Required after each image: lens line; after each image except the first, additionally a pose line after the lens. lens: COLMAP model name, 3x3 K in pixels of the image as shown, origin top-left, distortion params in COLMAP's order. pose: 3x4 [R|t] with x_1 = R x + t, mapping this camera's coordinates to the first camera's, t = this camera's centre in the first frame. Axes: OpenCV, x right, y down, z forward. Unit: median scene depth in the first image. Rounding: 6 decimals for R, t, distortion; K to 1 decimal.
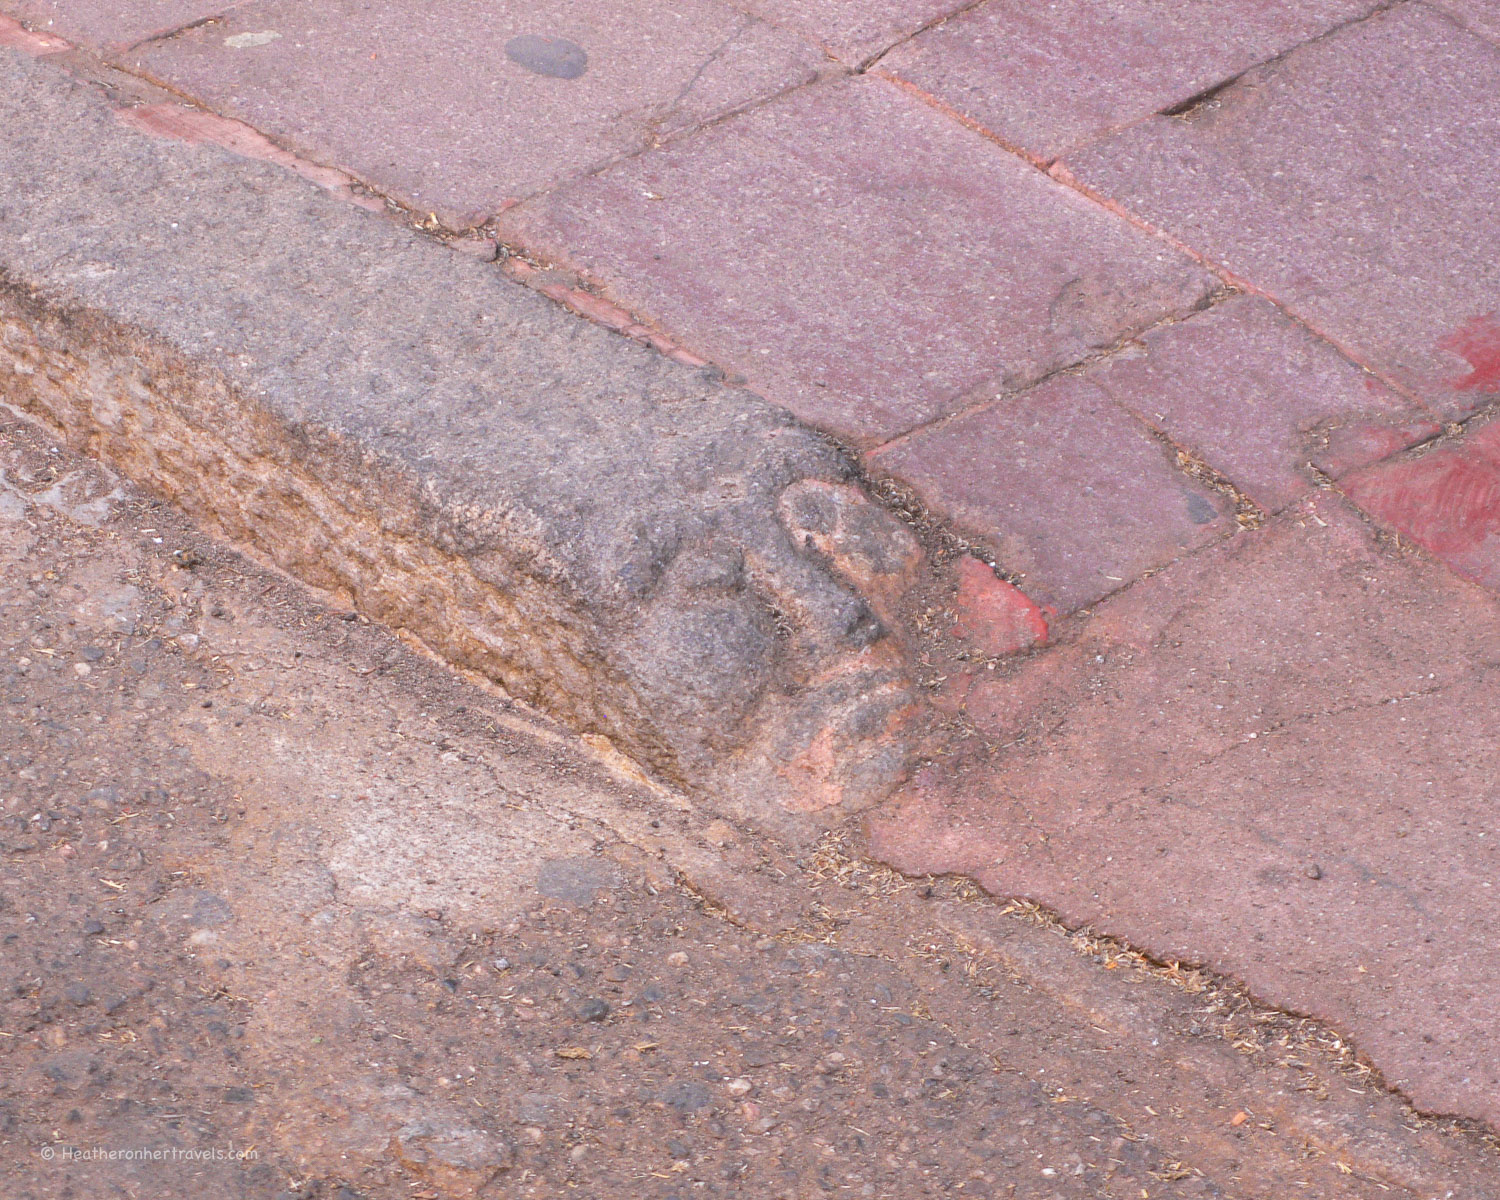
lens RADIAL K [[3395.1, 0, 750.0], [0, 3395.1, 600.0], [0, 0, 1]] dist [0.085363, 0.276290]
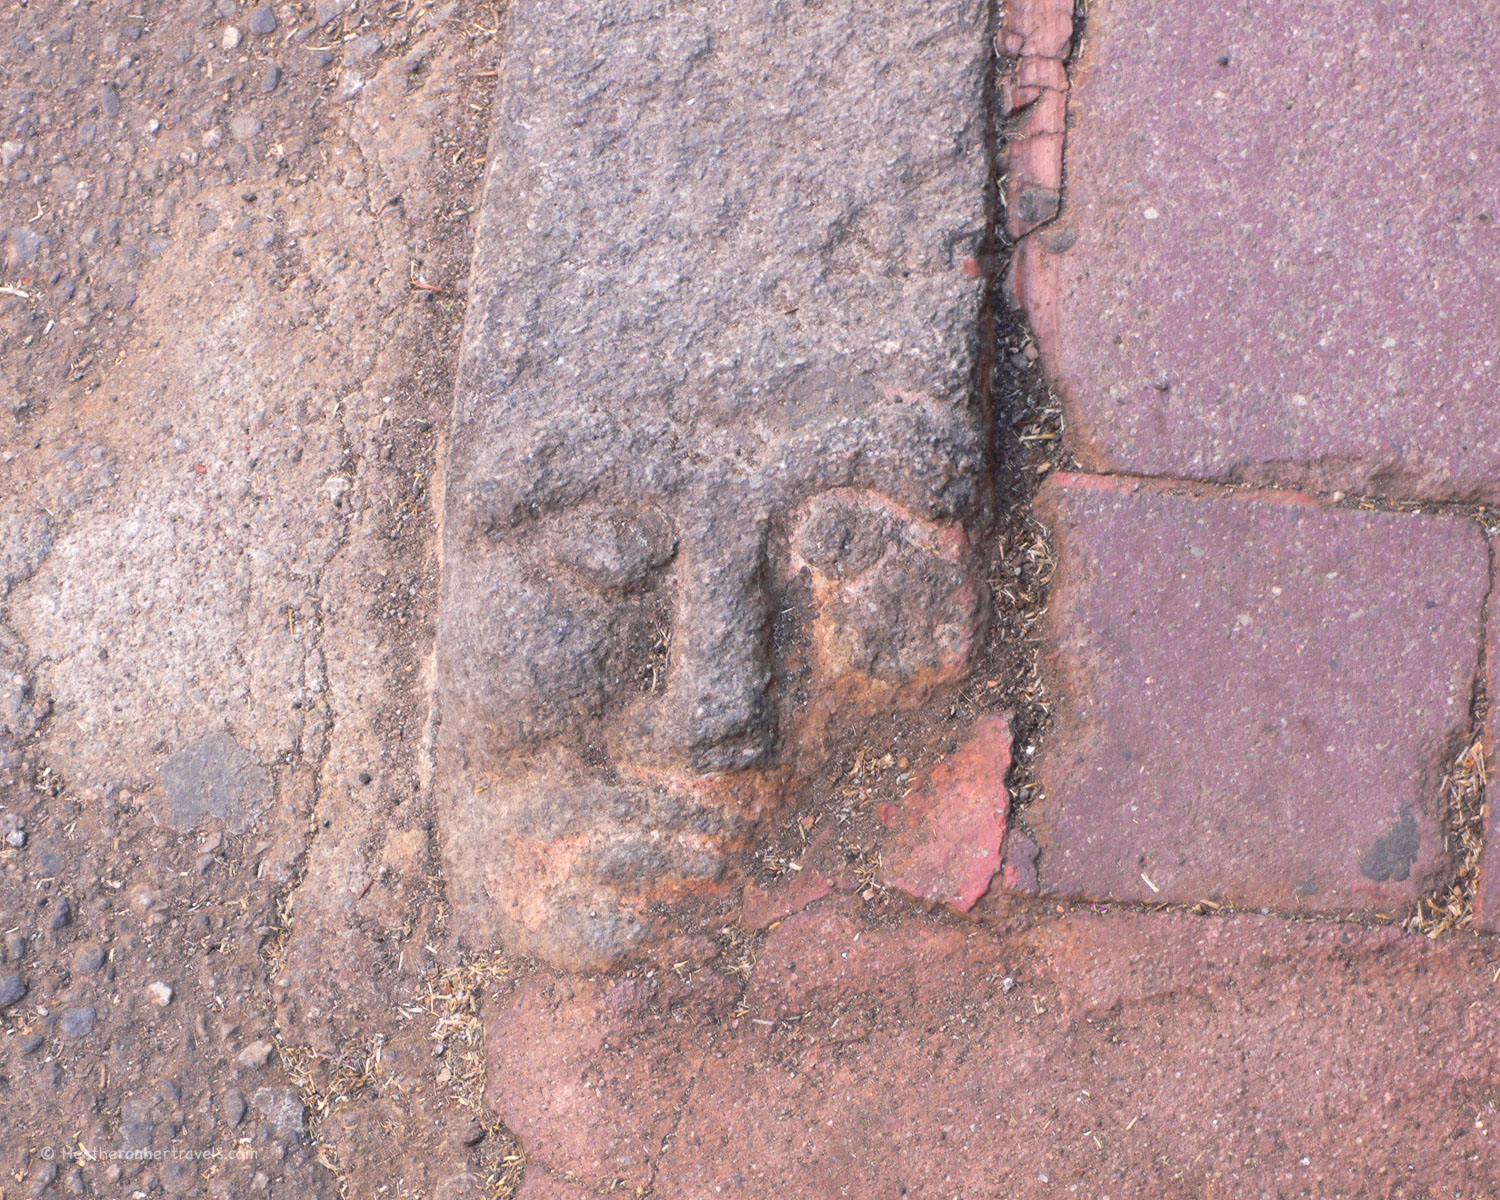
lens RADIAL K [[3395.1, 0, 750.0], [0, 3395.1, 600.0], [0, 0, 1]] dist [0.085363, 0.276290]
pose [[0.729034, 0.624898, -0.279306, 0.206615], [-0.459706, 0.749341, 0.476610, -0.339469], [0.507129, -0.219066, 0.833565, 0.421709]]
